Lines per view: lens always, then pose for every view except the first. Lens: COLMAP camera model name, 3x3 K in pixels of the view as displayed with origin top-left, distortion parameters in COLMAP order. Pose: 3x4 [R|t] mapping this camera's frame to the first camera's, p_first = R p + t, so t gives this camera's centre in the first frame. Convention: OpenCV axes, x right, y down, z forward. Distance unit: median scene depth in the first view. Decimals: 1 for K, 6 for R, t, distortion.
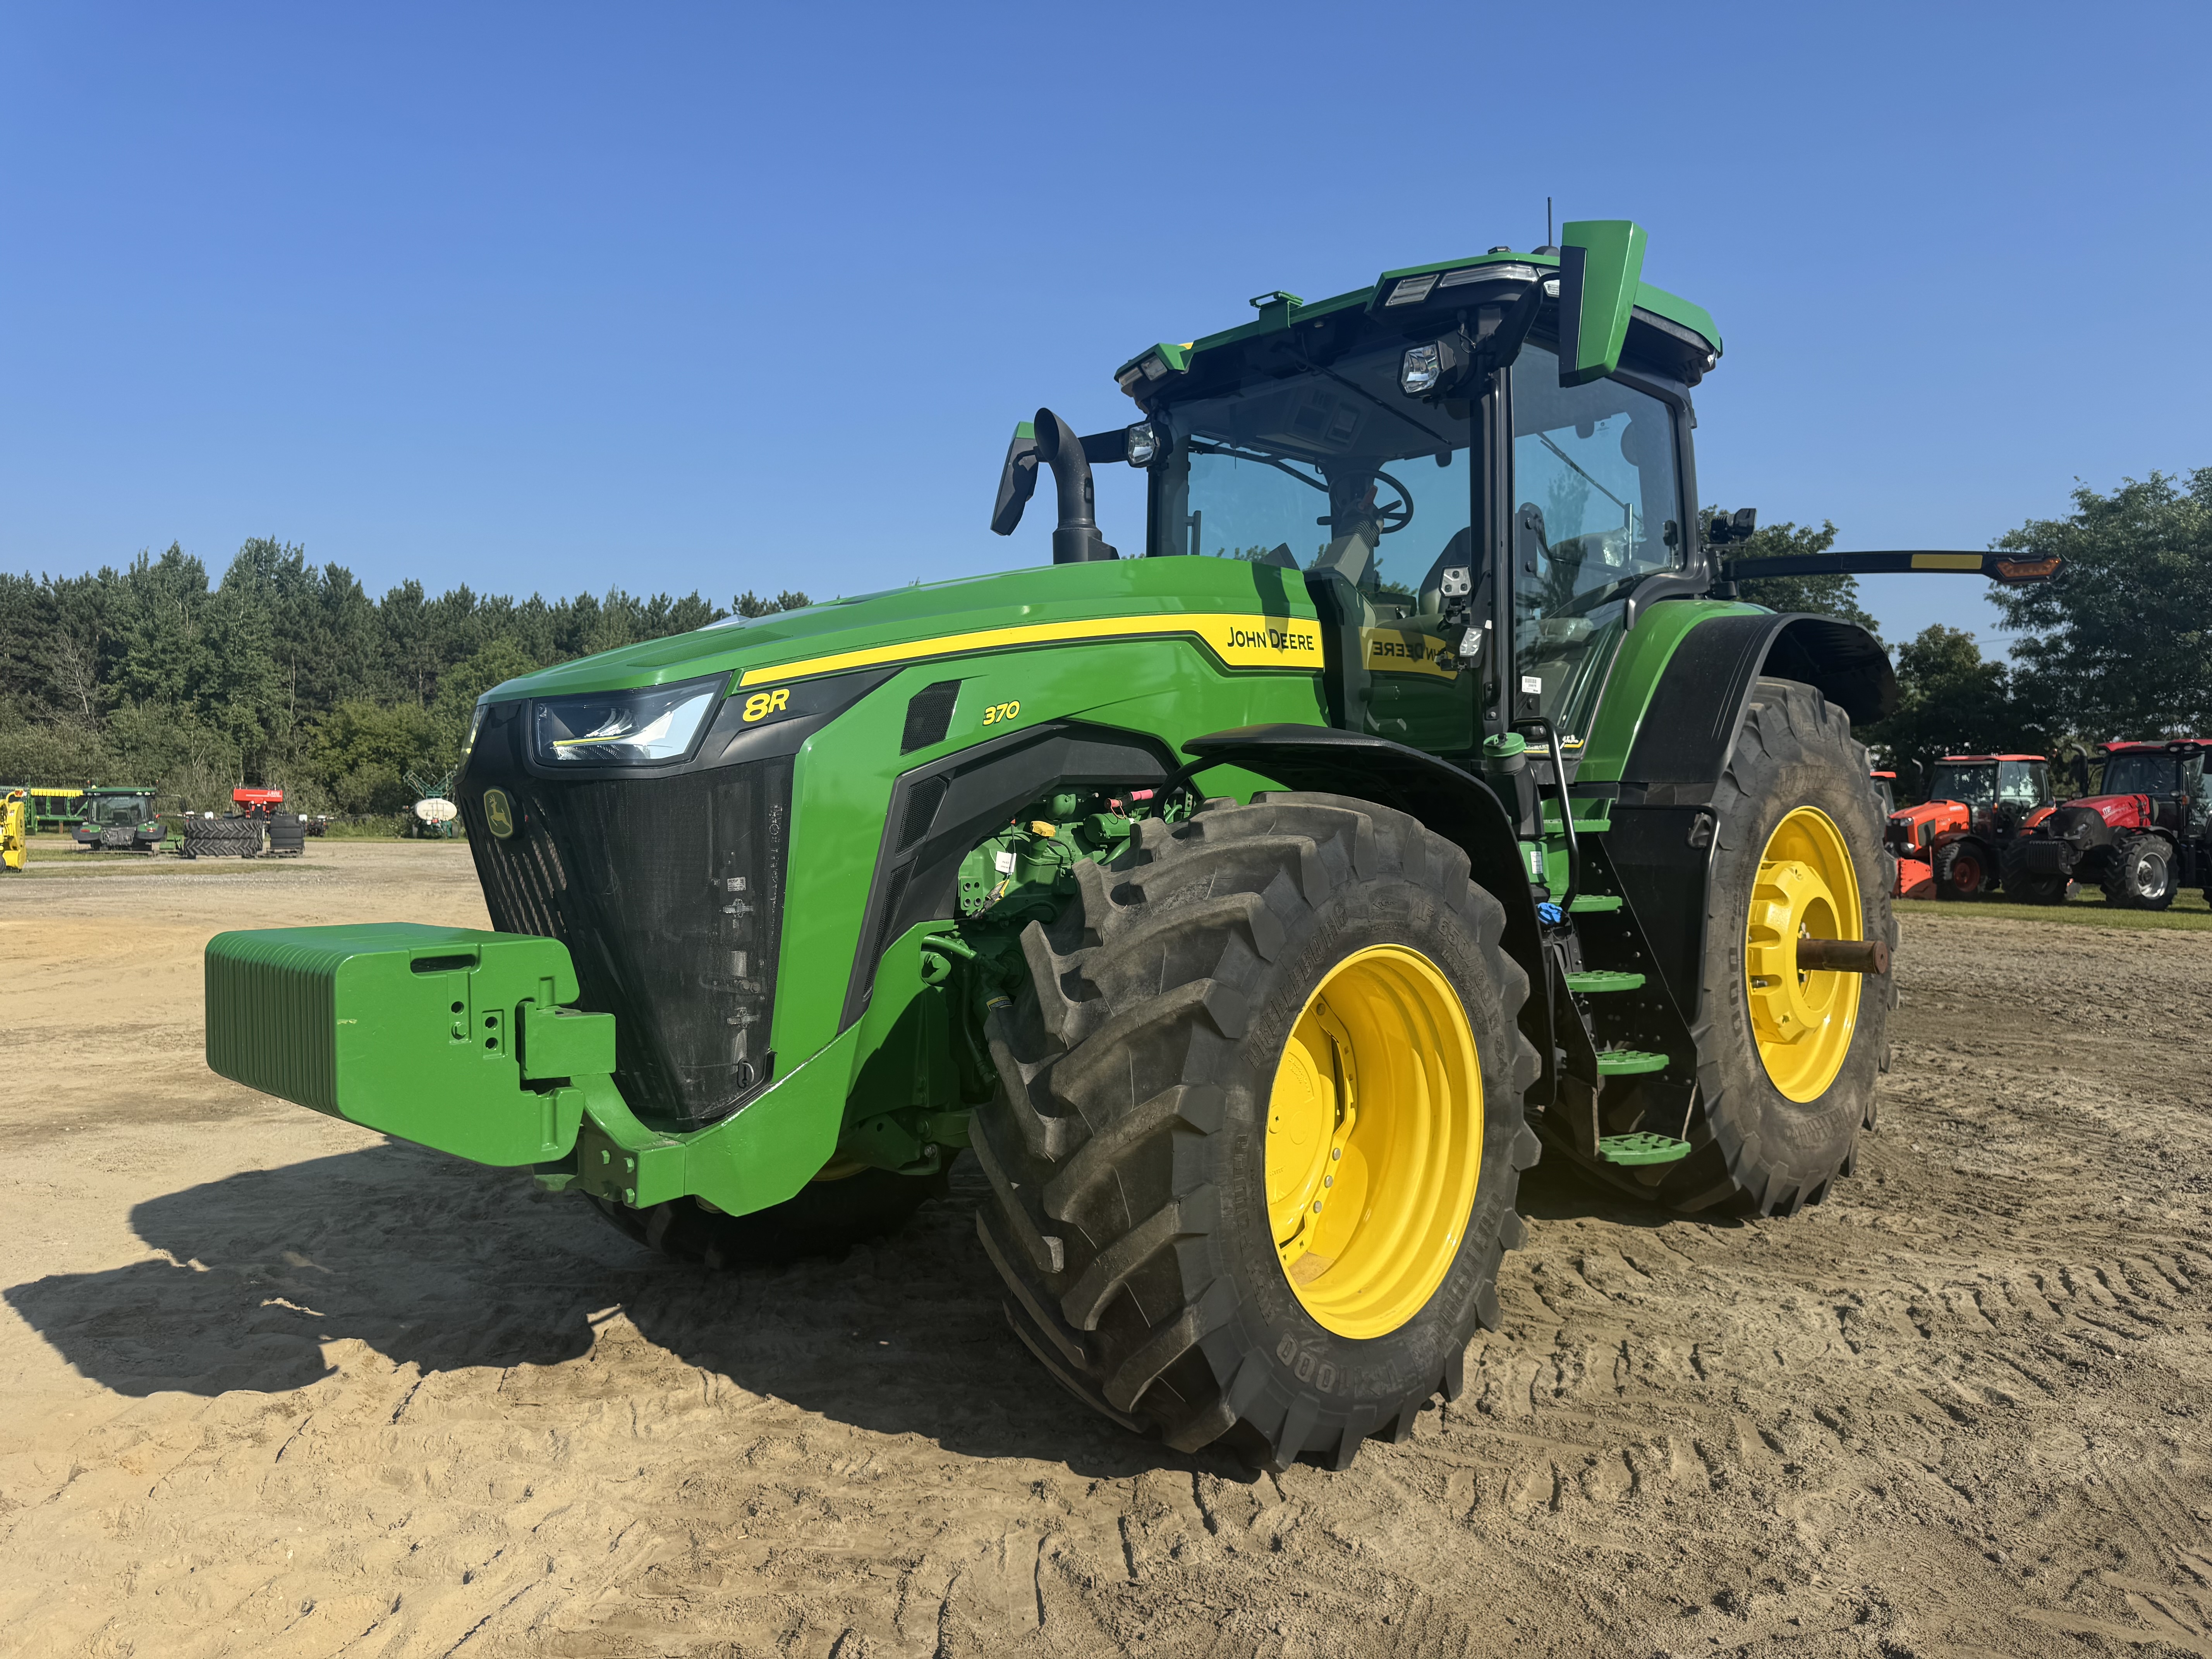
lens RADIAL K [[1570.7, 0, 1112.3], [0, 1570.7, 830.3], [0, 0, 1]] dist [0.032919, -0.004596]
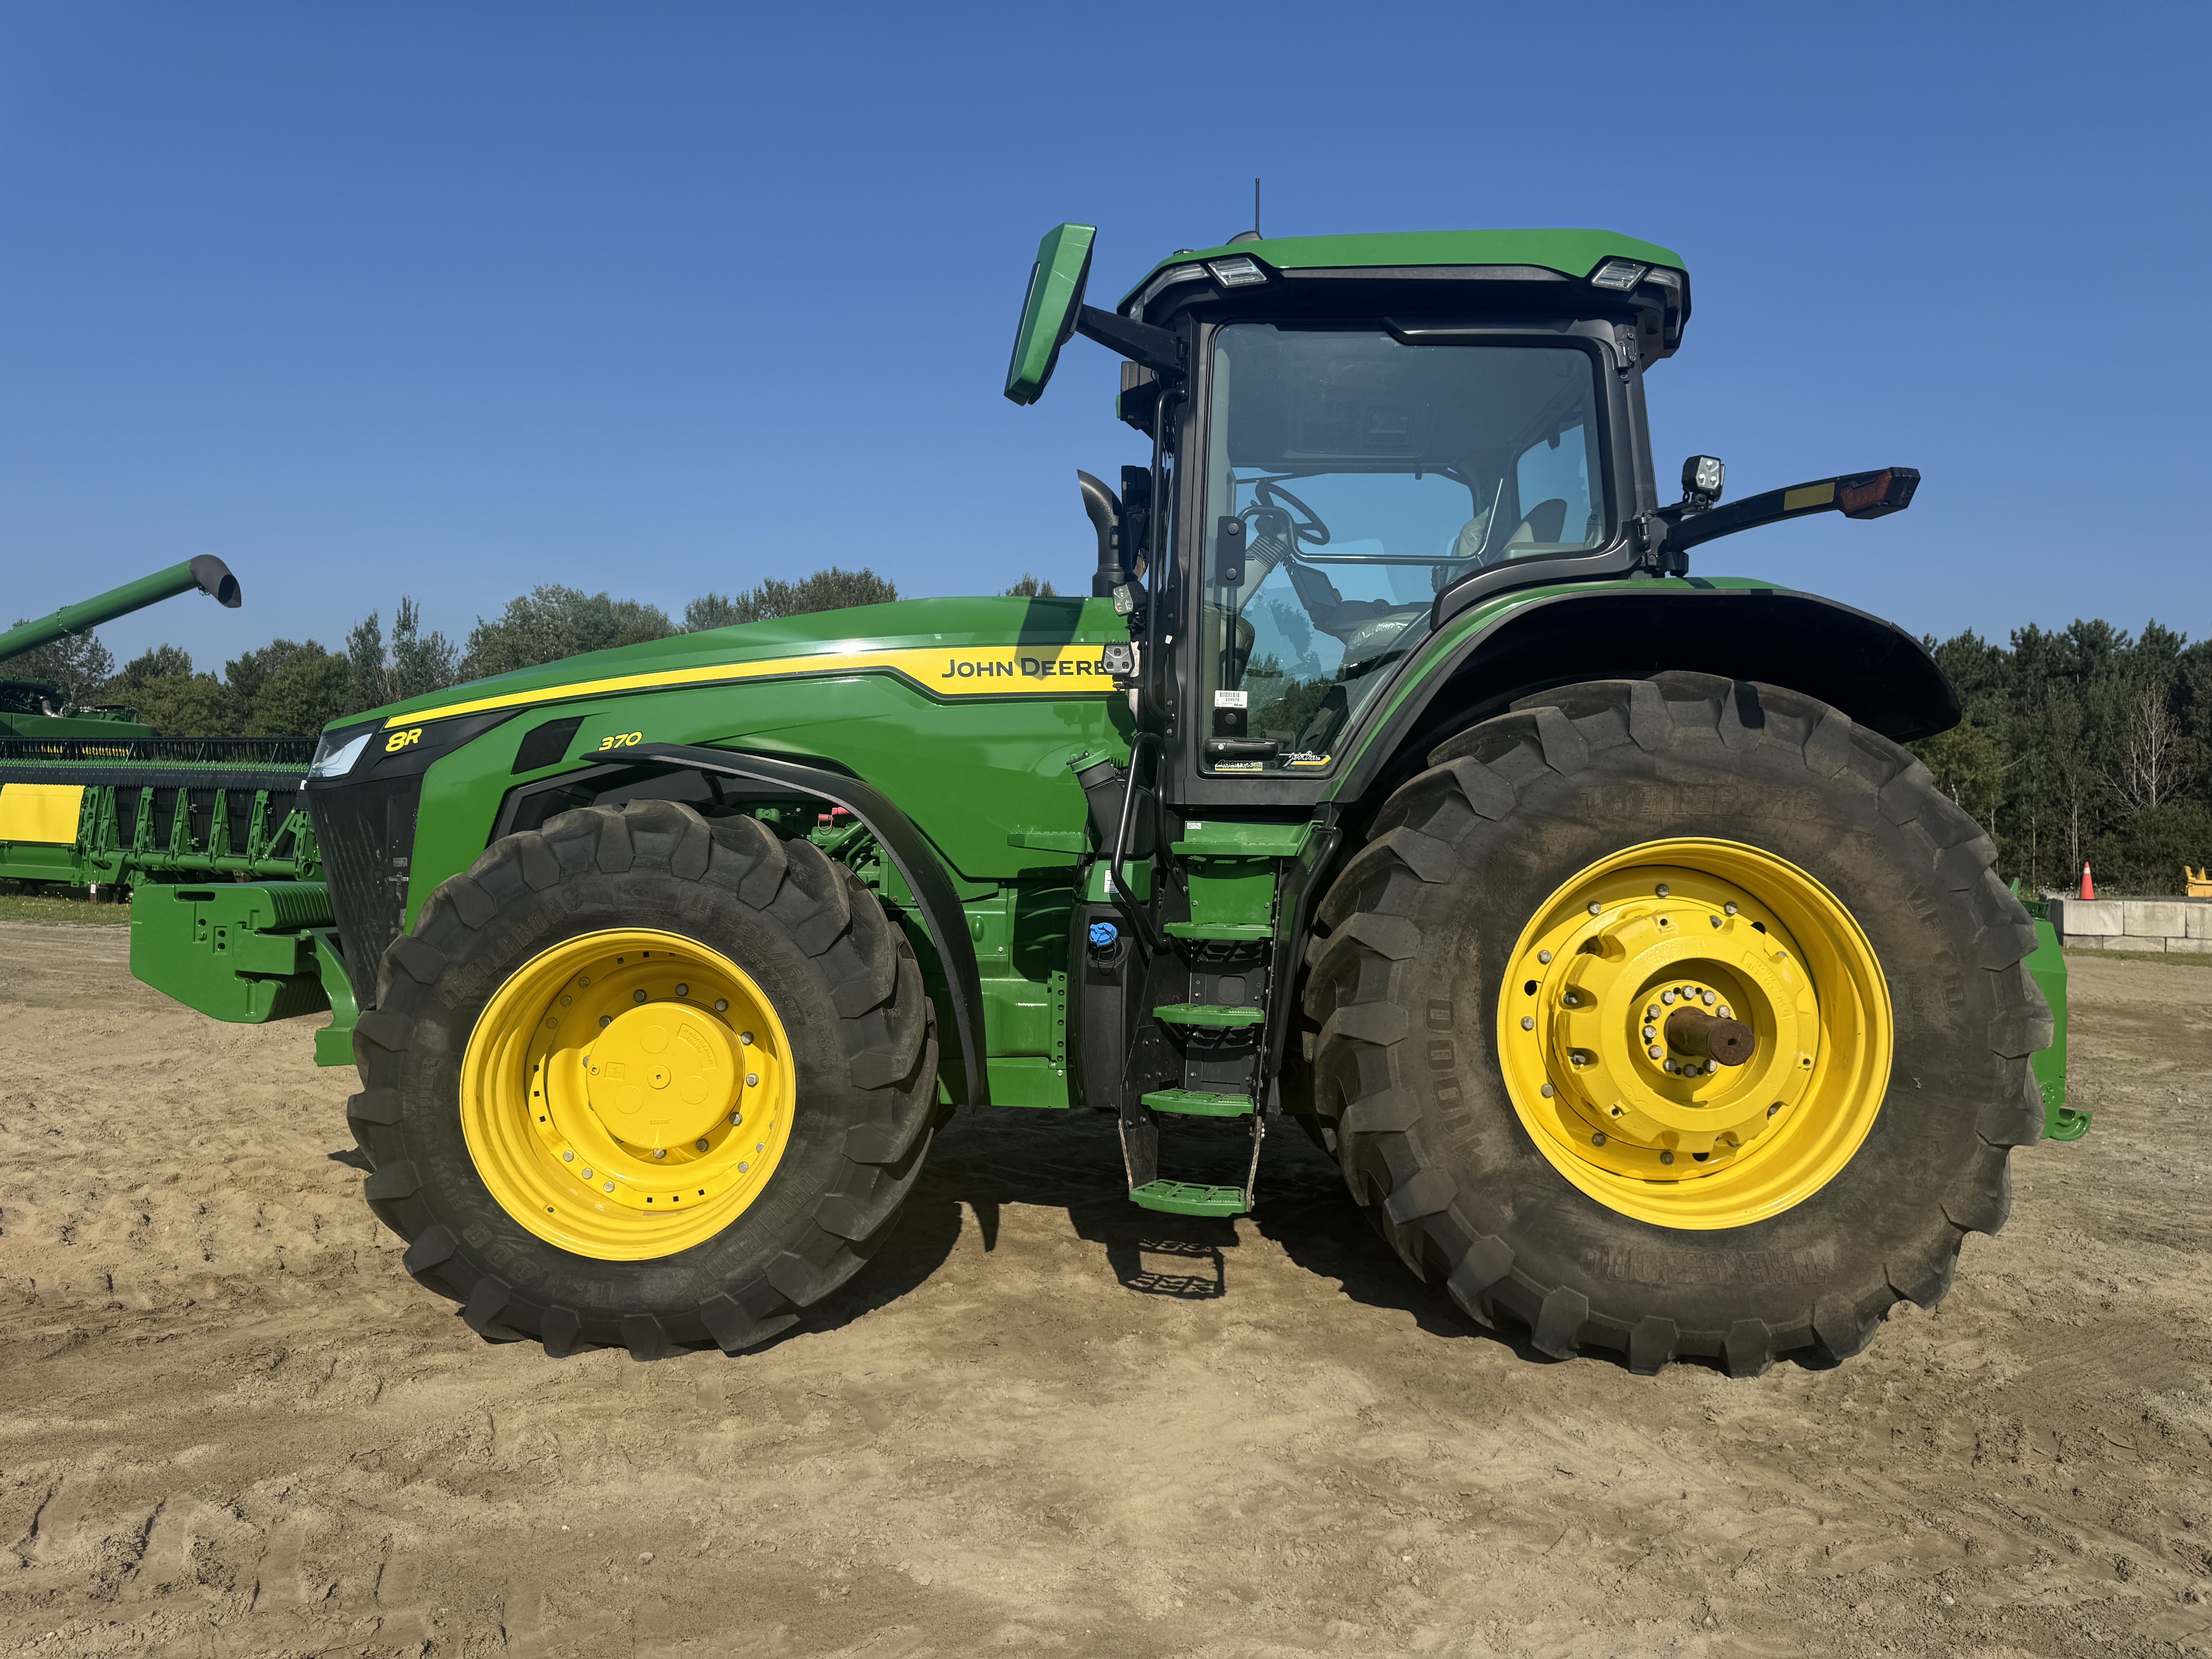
lens RADIAL K [[1570.7, 0, 1112.3], [0, 1570.7, 830.3], [0, 0, 1]] dist [0.032919, -0.004596]
pose [[0.699671, 0.010981, -0.714381, 1.274840], [-0.036086, 0.999149, -0.019986, 0.010346], [0.713553, 0.039763, 0.699472, 0.430224]]
